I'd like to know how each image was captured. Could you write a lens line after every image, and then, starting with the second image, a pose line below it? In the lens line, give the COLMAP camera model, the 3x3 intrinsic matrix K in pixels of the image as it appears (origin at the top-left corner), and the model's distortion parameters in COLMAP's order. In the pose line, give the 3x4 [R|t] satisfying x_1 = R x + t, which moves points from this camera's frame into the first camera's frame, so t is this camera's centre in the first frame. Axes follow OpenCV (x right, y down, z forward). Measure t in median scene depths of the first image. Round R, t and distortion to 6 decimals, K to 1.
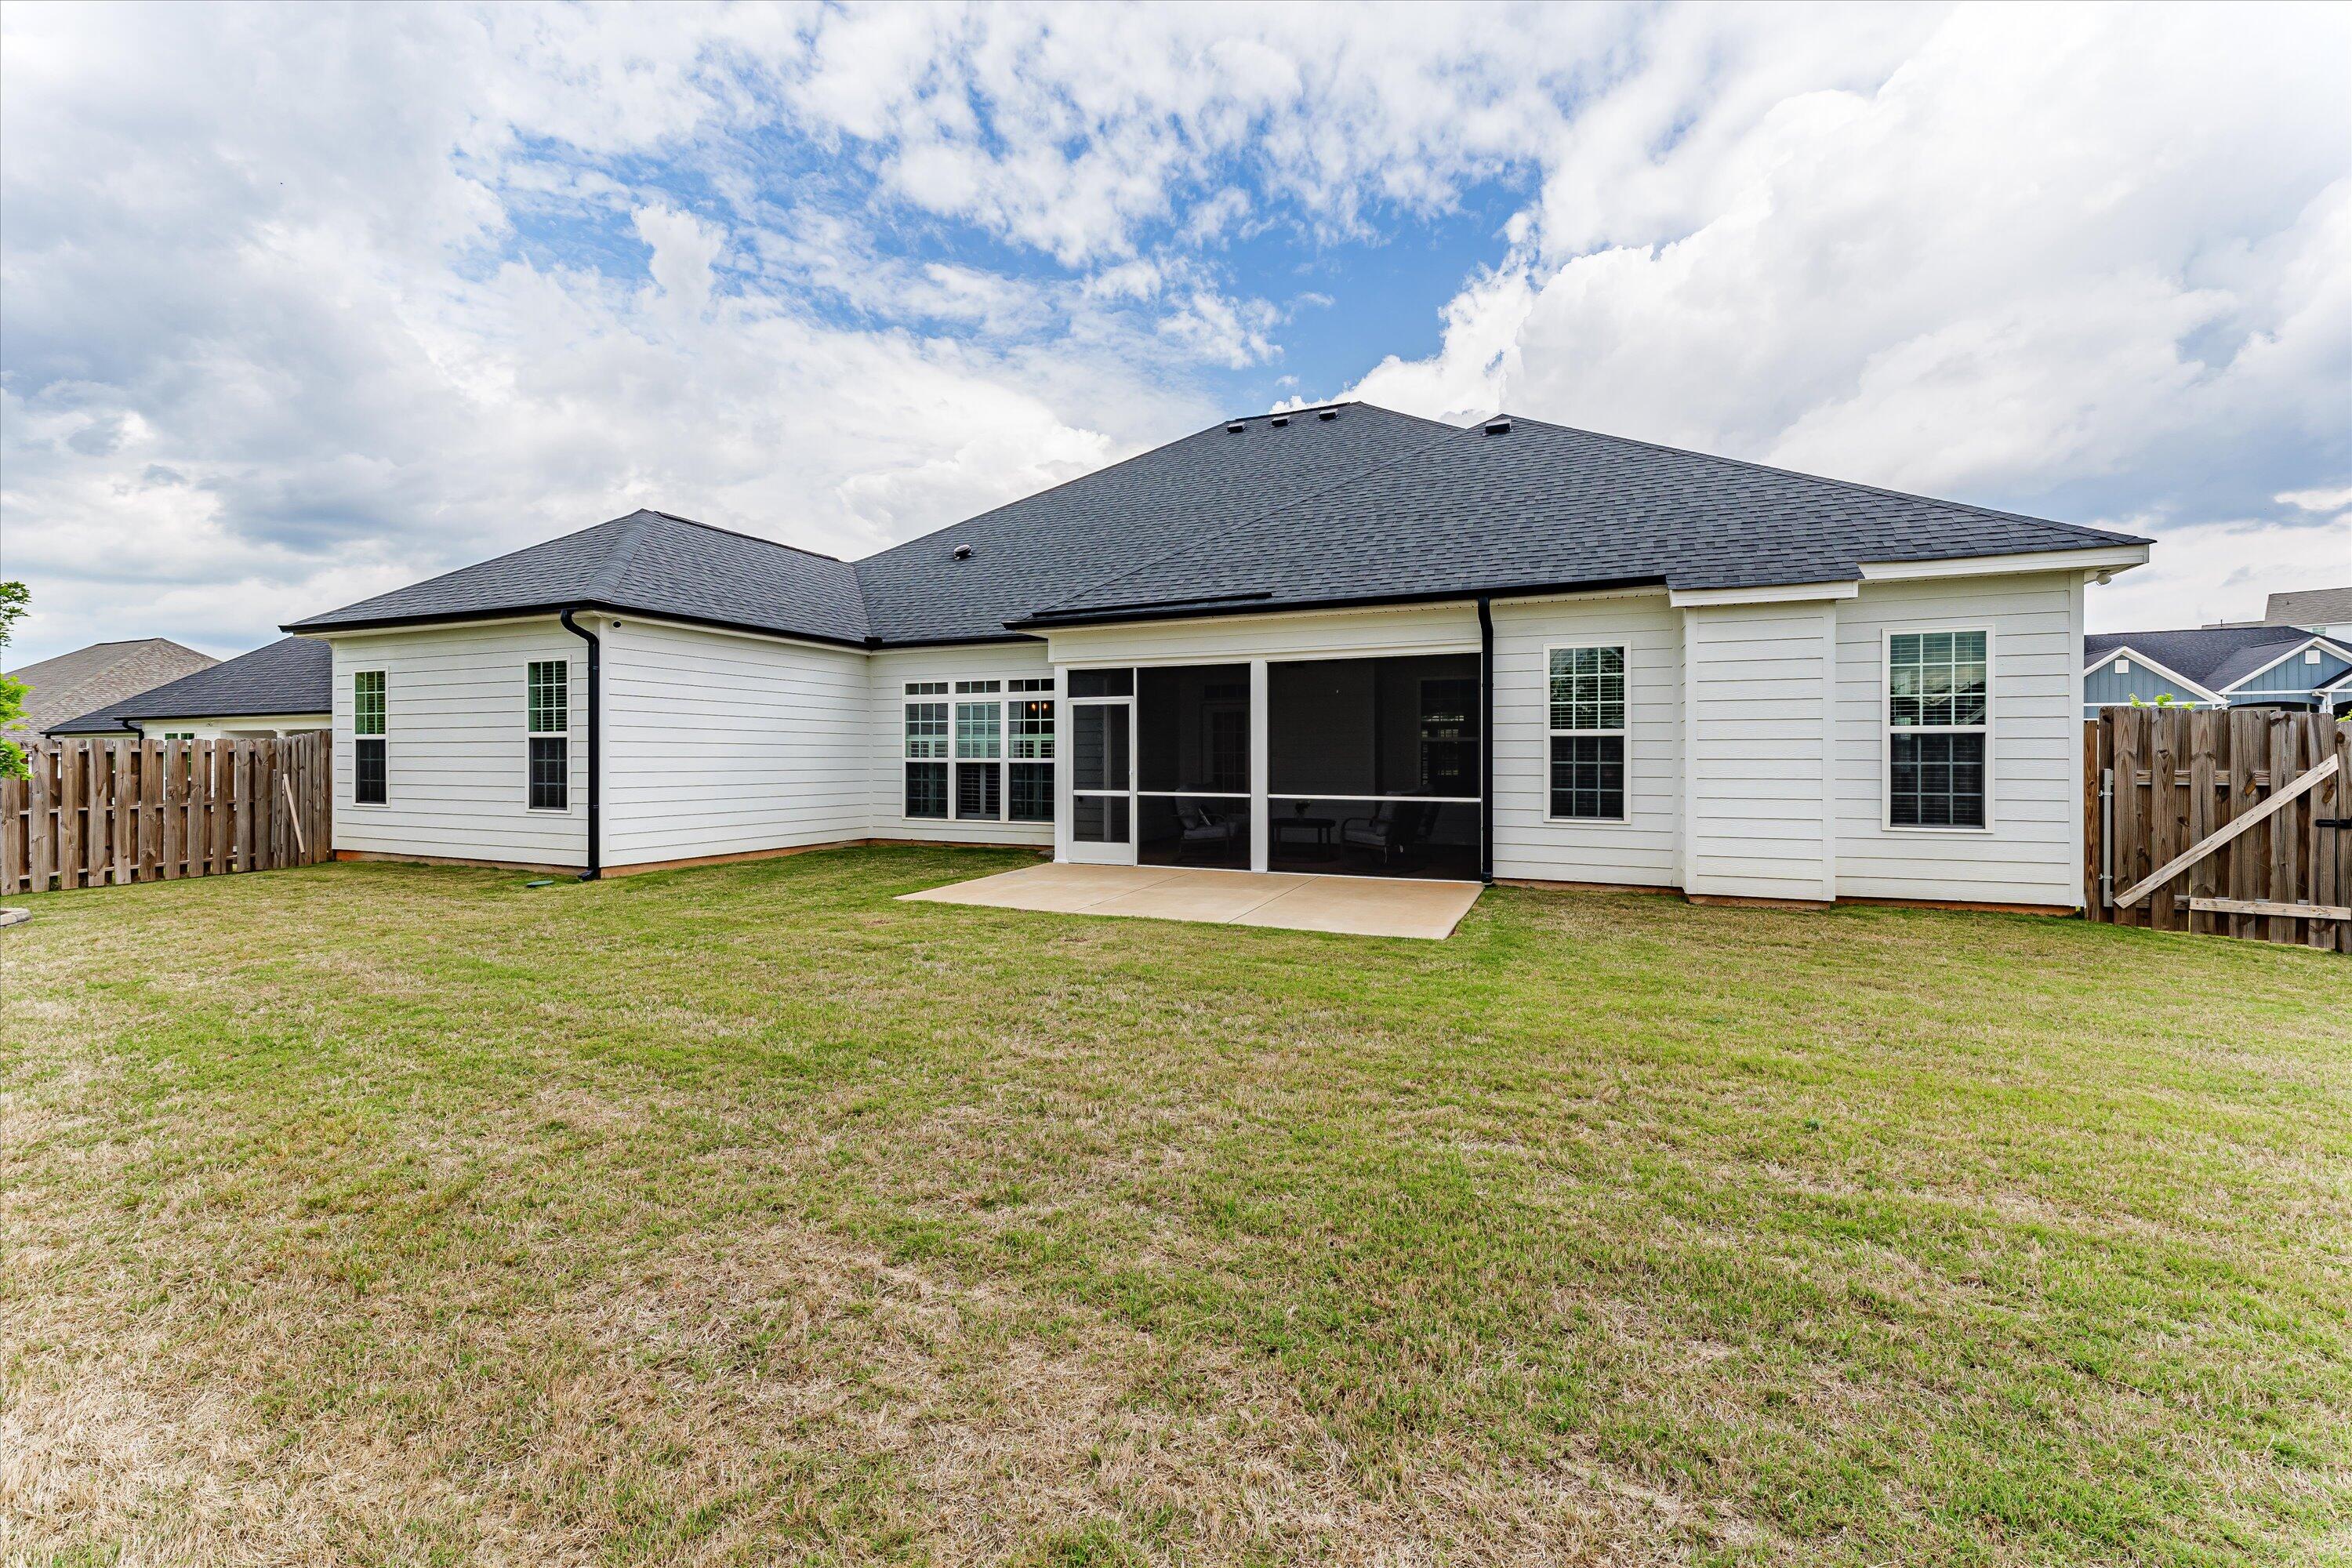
lens RADIAL K [[944.7, 0, 1172.7], [0, 944.7, 757.9], [0, 0, 1]] dist [0.000880, -0.000054]
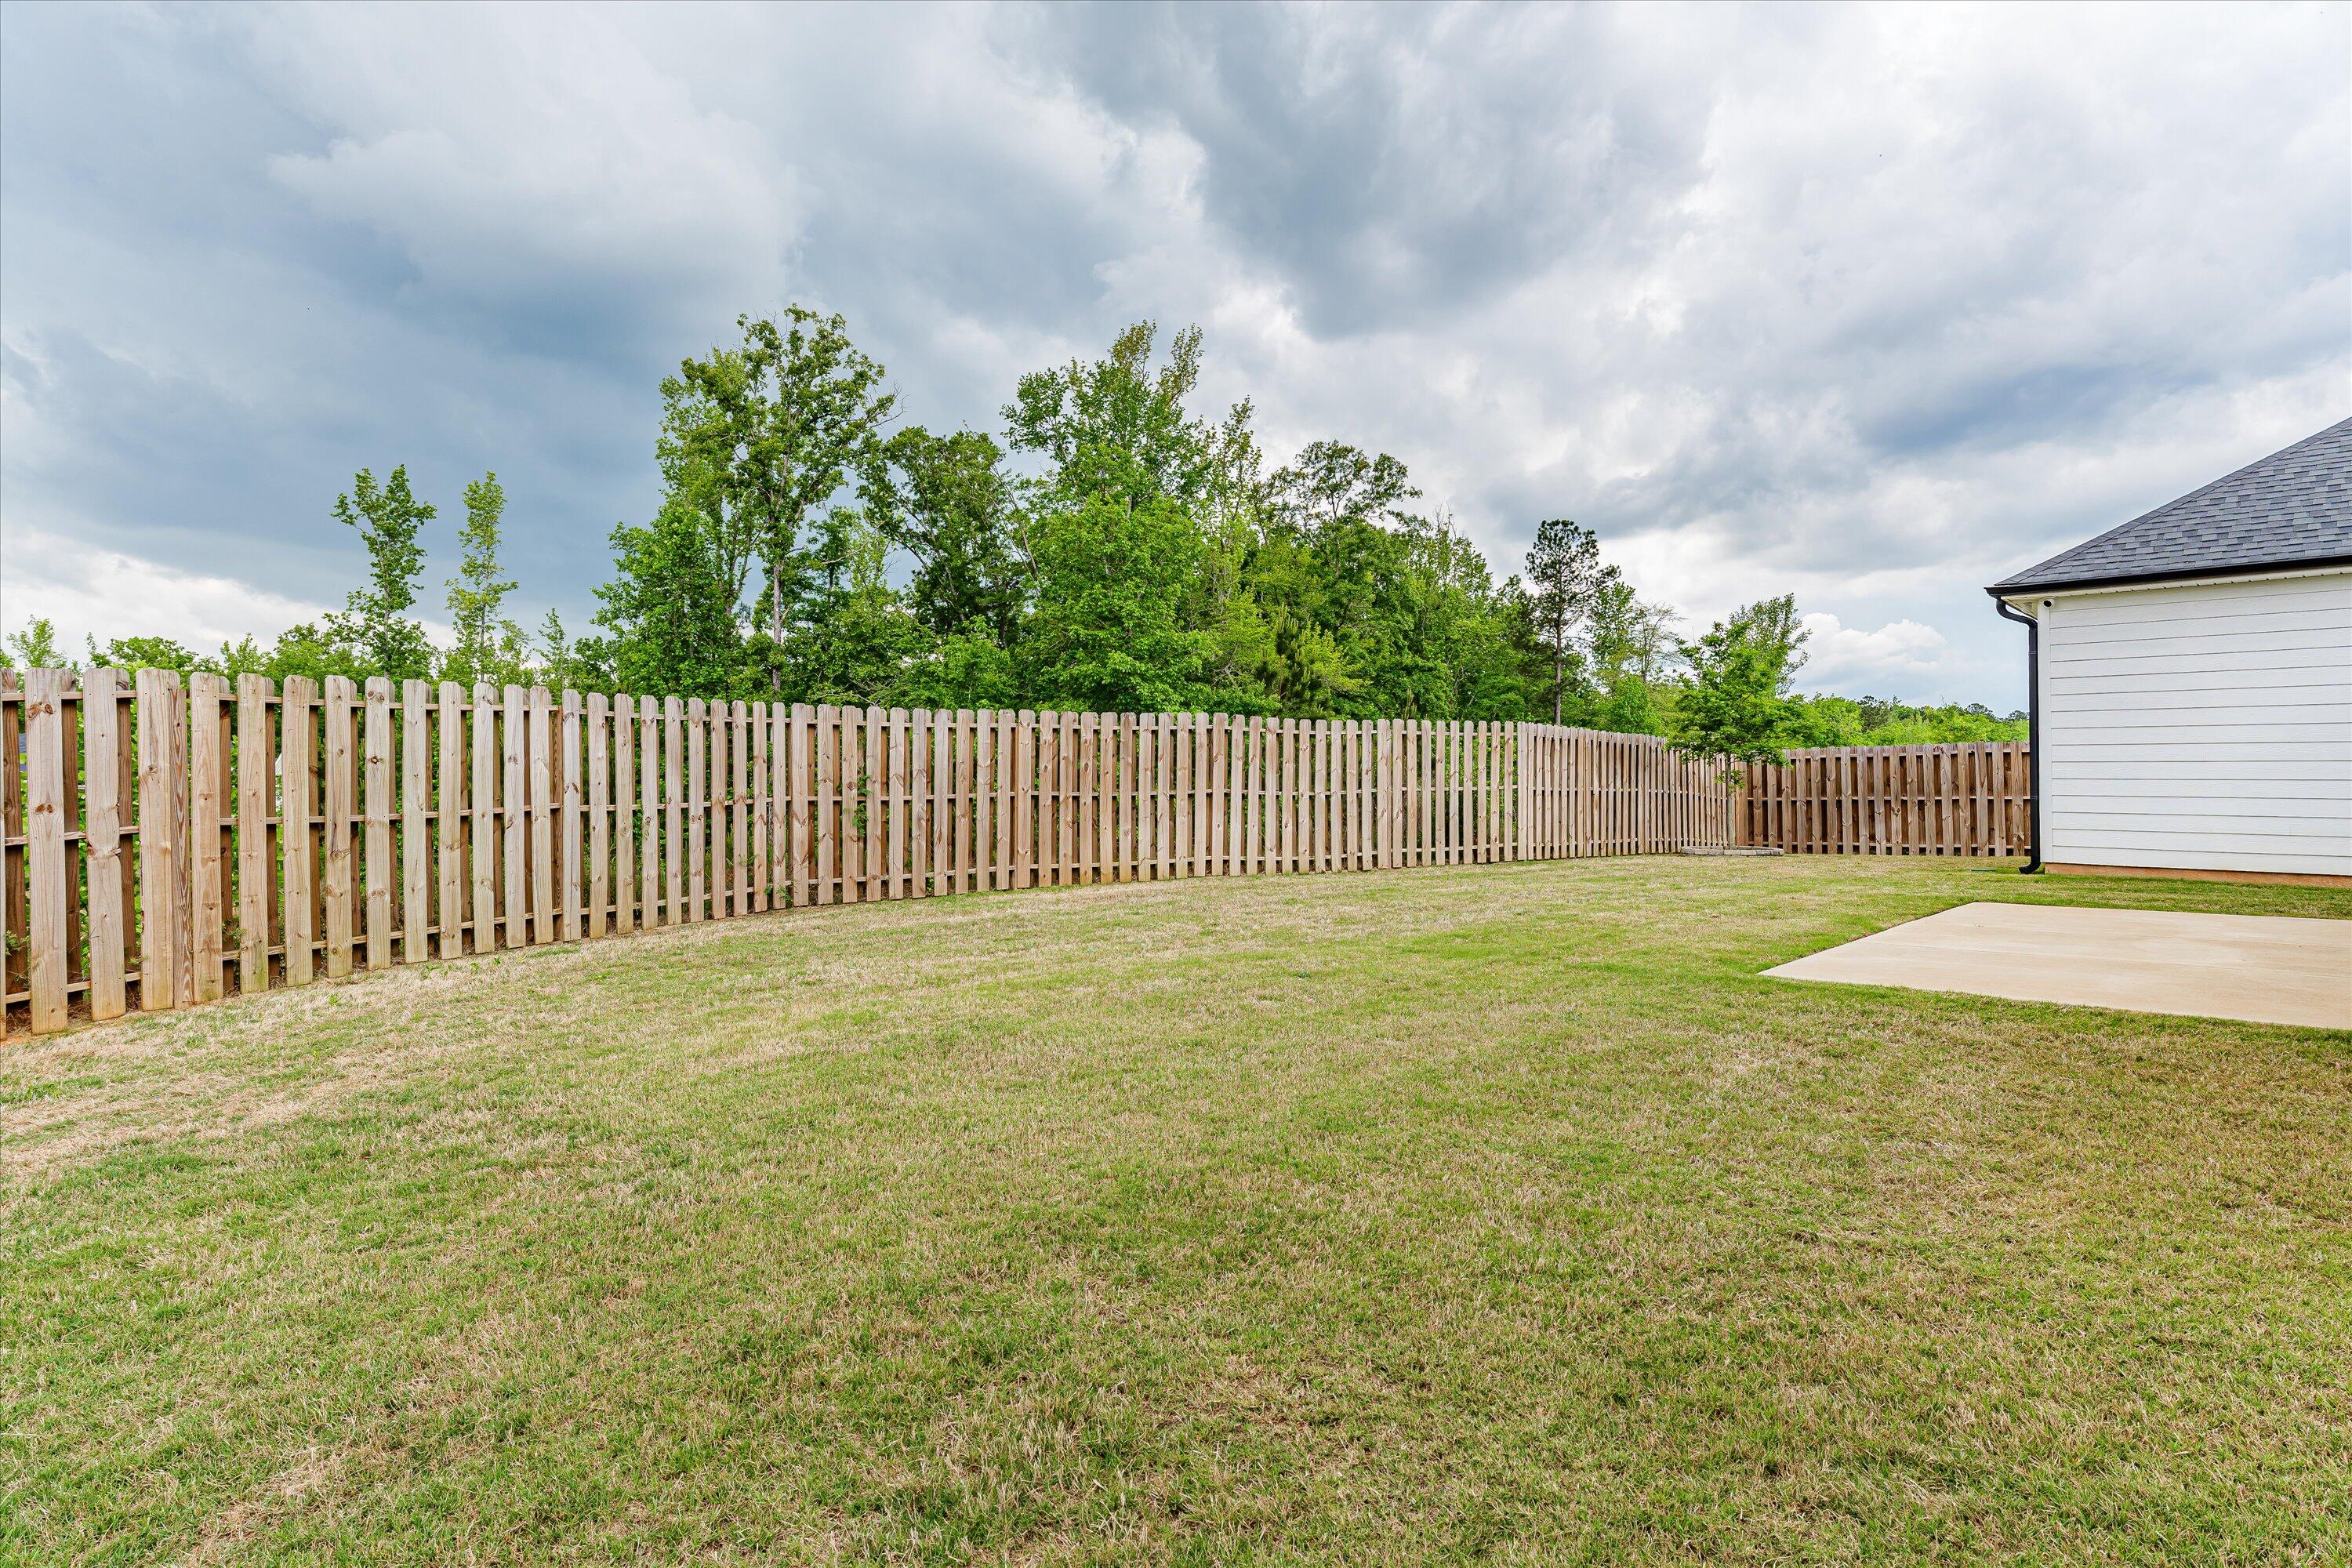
lens RADIAL K [[1218.0, 0, 1179.4], [0, 1218.0, 753.9], [0, 0, 1]] dist [-0.002633, 0.000399]
pose [[-0.346170, -0.019681, -0.937966, 0.829599], [-0.004122, 0.999802, -0.019457, 0.034292], [0.938163, -0.002869, -0.346182, 0.599935]]
